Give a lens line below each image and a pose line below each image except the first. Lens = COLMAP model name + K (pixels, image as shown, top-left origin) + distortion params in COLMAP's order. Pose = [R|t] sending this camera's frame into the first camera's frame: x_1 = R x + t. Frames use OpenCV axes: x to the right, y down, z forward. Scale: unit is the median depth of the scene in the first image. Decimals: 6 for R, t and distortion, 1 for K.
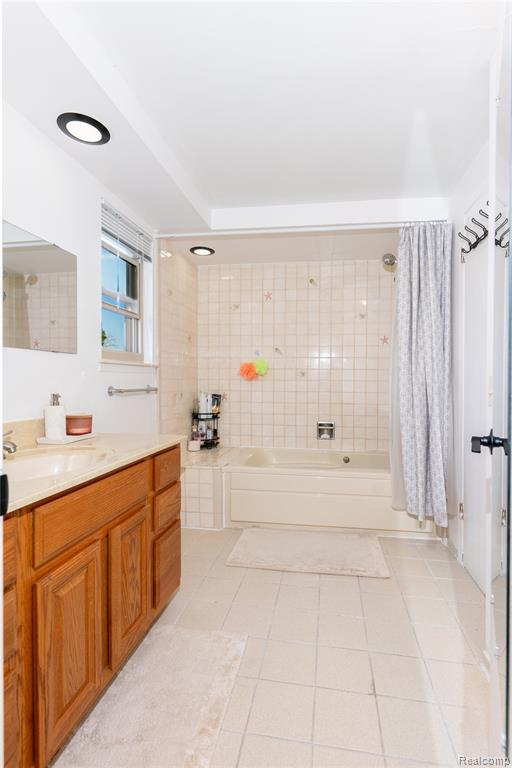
lens RADIAL K [[371.3, 0, 256.0], [0, 371.3, 384.0], [0, 0, 1]] dist [0.002760, 0.000051]
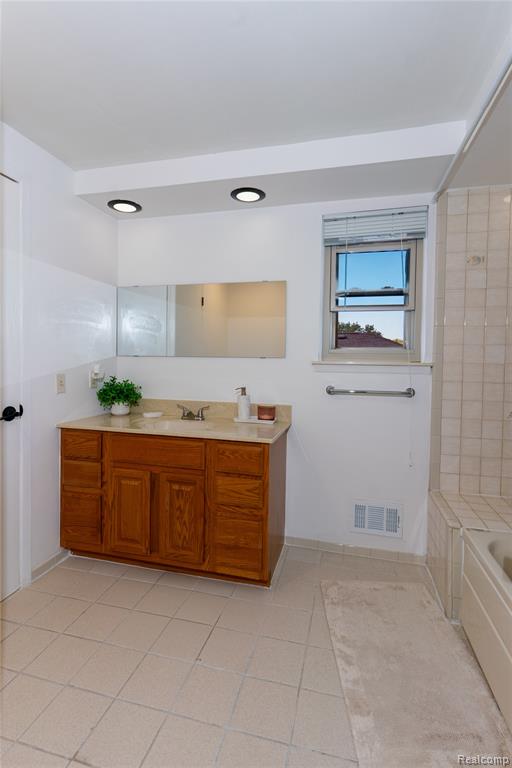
lens RADIAL K [[371.3, 0, 256.0], [0, 371.3, 384.0], [0, 0, 1]] dist [0.002760, 0.000051]
pose [[-0.049544, 0.012232, -0.998697, 0.832098], [-0.032700, 0.999369, 0.013863, -0.008052], [0.998237, 0.033344, -0.049113, 1.044735]]
